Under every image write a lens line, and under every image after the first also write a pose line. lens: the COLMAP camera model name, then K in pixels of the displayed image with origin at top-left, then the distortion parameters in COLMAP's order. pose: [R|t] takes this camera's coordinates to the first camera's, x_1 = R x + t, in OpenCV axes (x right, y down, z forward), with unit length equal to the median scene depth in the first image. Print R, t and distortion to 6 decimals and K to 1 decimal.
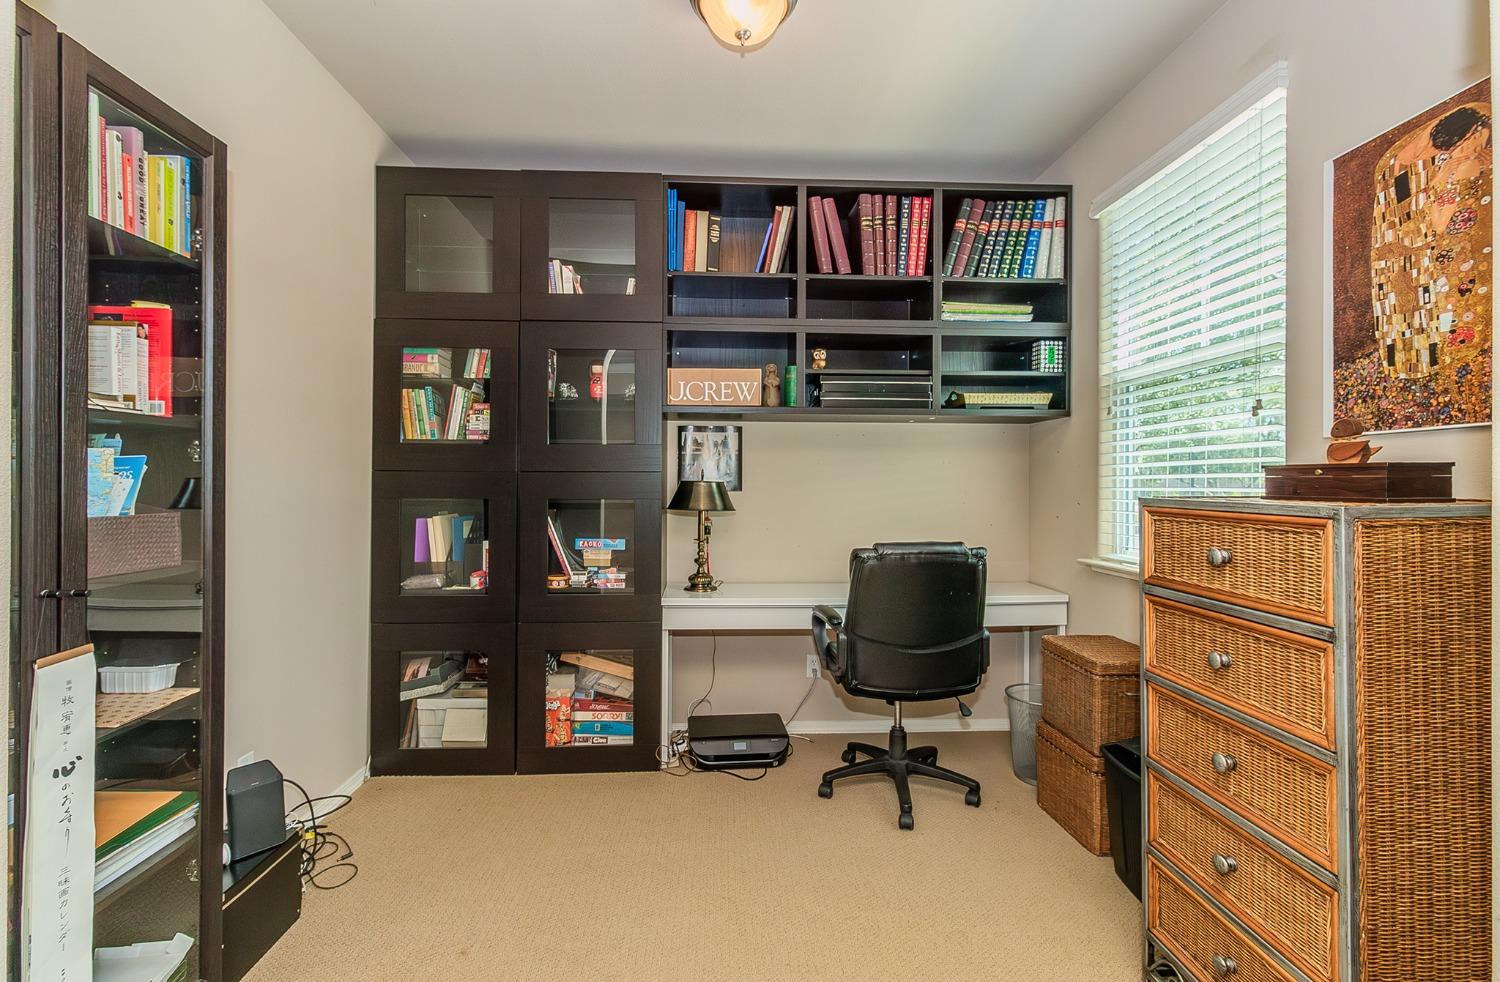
lens RADIAL K [[685.3, 0, 747.4], [0, 685.3, 489.1], [0, 0, 1]] dist [0.002444, -0.000024]
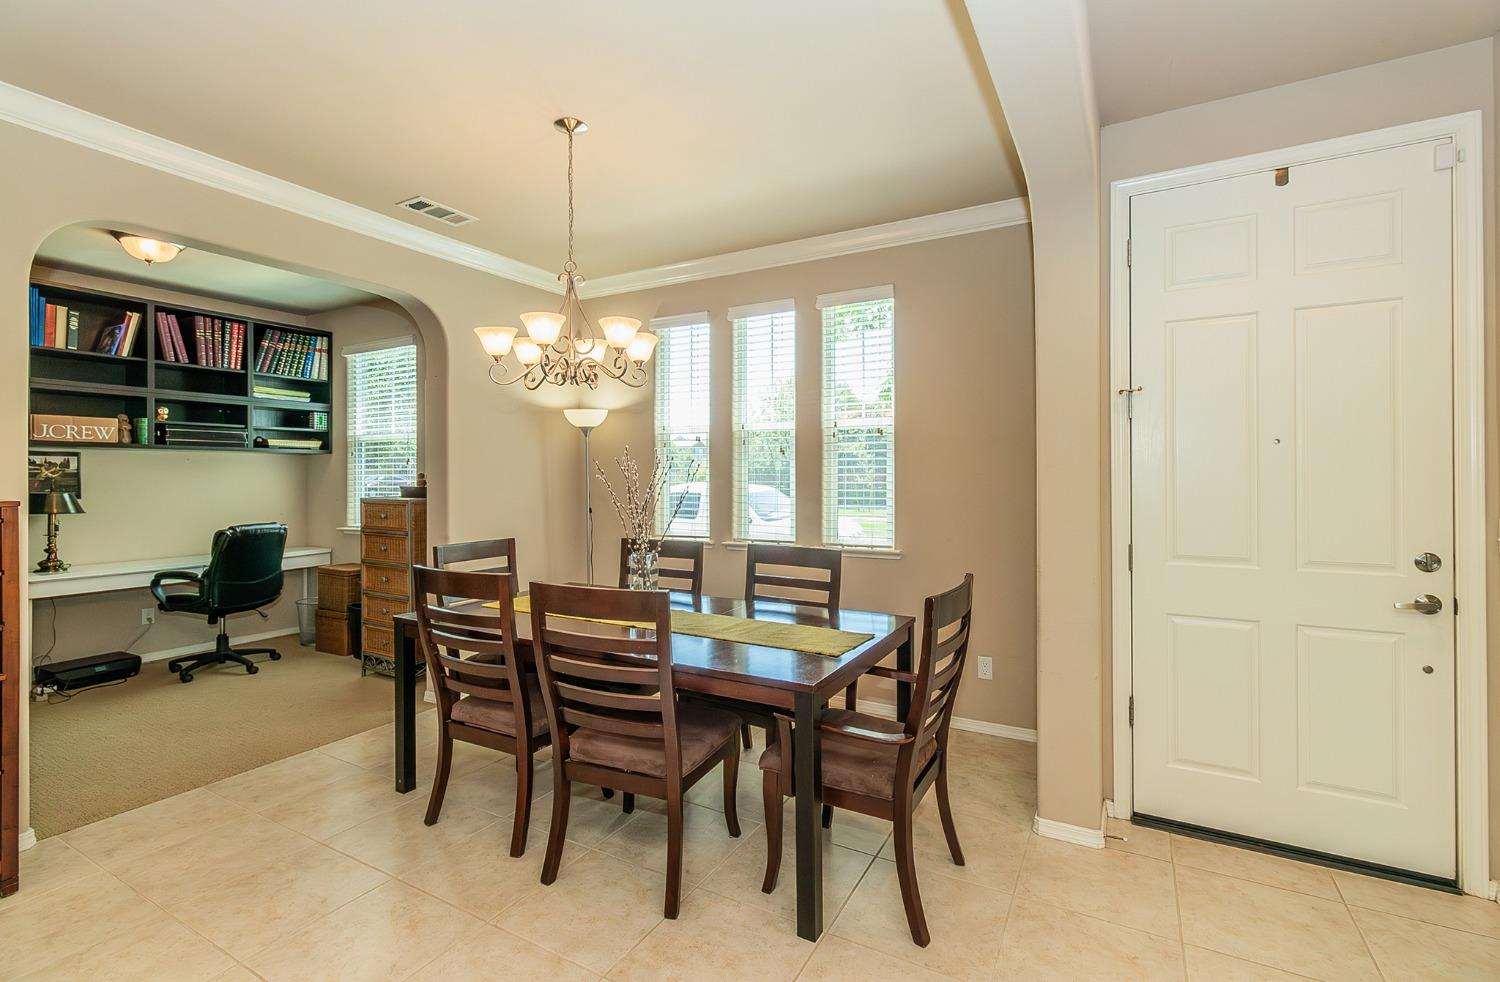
lens RADIAL K [[685.3, 0, 743.9], [0, 685.3, 480.5], [0, 0, 1]] dist [0.002444, -0.000024]
pose [[0.551562, -0.011867, 0.834049, -0.481462], [-0.002084, 0.999876, 0.015605, -0.064428], [-0.834131, -0.010346, 0.551469, -0.992933]]
